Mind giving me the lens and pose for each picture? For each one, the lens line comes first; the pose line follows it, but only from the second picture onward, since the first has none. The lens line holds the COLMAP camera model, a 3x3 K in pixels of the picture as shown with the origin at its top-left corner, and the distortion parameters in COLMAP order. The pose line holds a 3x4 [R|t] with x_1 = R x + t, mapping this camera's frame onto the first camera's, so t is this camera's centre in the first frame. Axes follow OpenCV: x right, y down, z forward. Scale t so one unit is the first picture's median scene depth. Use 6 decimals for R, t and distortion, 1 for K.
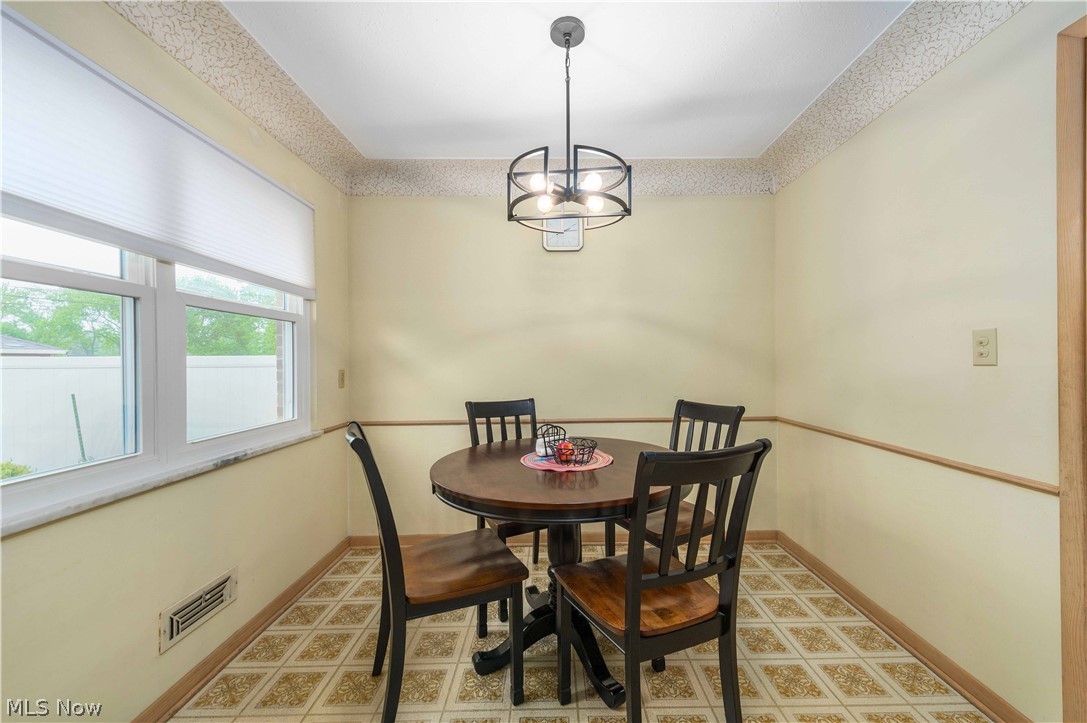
lens RADIAL K [[431.4, 0, 543.5], [0, 431.4, 361.5], [0, 0, 1]] dist [-0.001426, -0.000278]
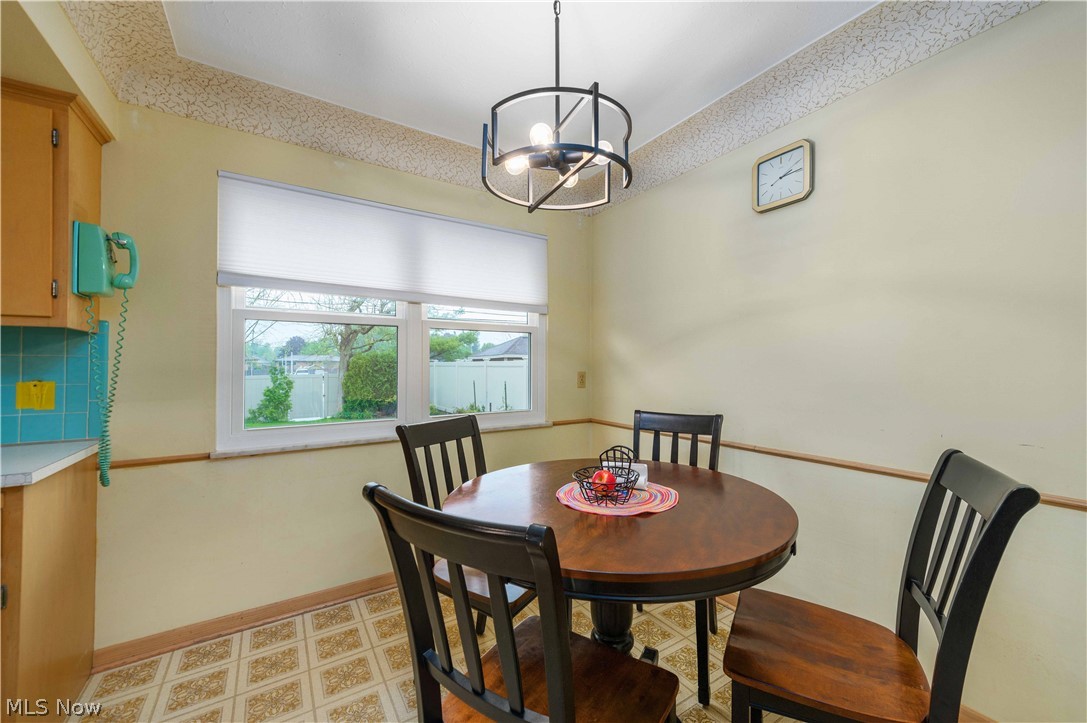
lens RADIAL K [[425.9, 0, 559.9], [0, 425.9, 359.0], [0, 0, 1]] dist [0.012249, -0.000245]
pose [[0.546386, -0.005224, -0.837517, 0.490395], [-0.002591, 0.999965, -0.007928, -0.006800], [0.837529, 0.006502, 0.546353, 0.382213]]
